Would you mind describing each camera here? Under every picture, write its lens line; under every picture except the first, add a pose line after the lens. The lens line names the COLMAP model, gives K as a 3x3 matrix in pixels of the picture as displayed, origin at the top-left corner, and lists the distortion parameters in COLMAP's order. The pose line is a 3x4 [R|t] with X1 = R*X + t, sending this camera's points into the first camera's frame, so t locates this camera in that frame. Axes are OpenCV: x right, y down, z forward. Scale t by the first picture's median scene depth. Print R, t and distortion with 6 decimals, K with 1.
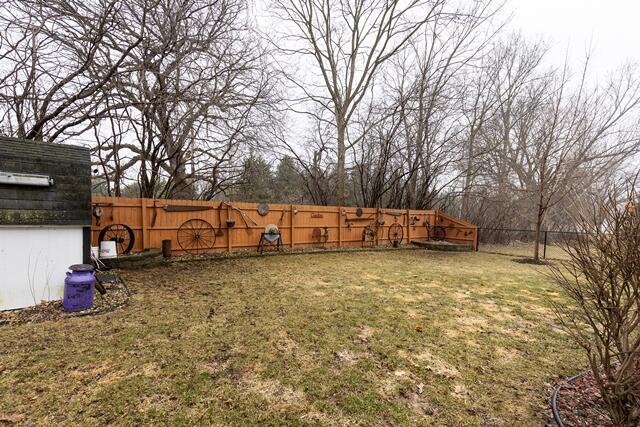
lens RADIAL K [[299.1, 0, 320.8], [0, 299.1, 232.9], [0, 0, 1]] dist [0.020585, -0.000190]
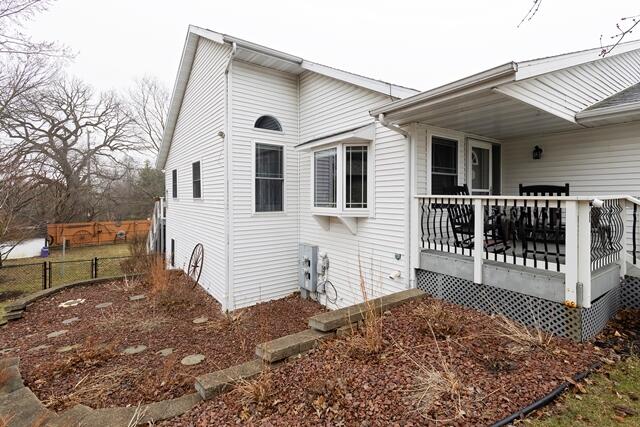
lens RADIAL K [[304.0, 0, 322.4], [0, 304.0, 196.5], [0, 0, 1]] dist [0.045808, 0.000060]
pose [[0.974083, -0.018426, 0.225438, 0.983395], [0.037522, 0.996031, -0.080717, -0.045896], [-0.223056, 0.087083, 0.970908, -2.063645]]
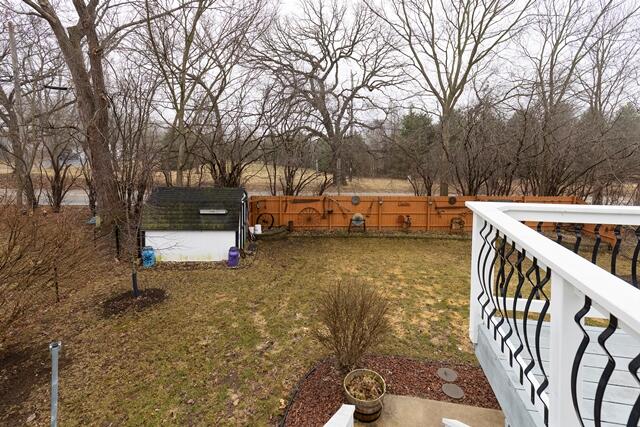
lens RADIAL K [[309.4, 0, 321.0], [0, 309.4, 171.7], [0, 0, 1]] dist [0.045525, 0.000123]
pose [[0.832335, 0.024789, -0.553718, 0.562446], [-0.026978, 0.999627, 0.004199, -0.259572], [0.553616, 0.011443, 0.832693, -0.334060]]
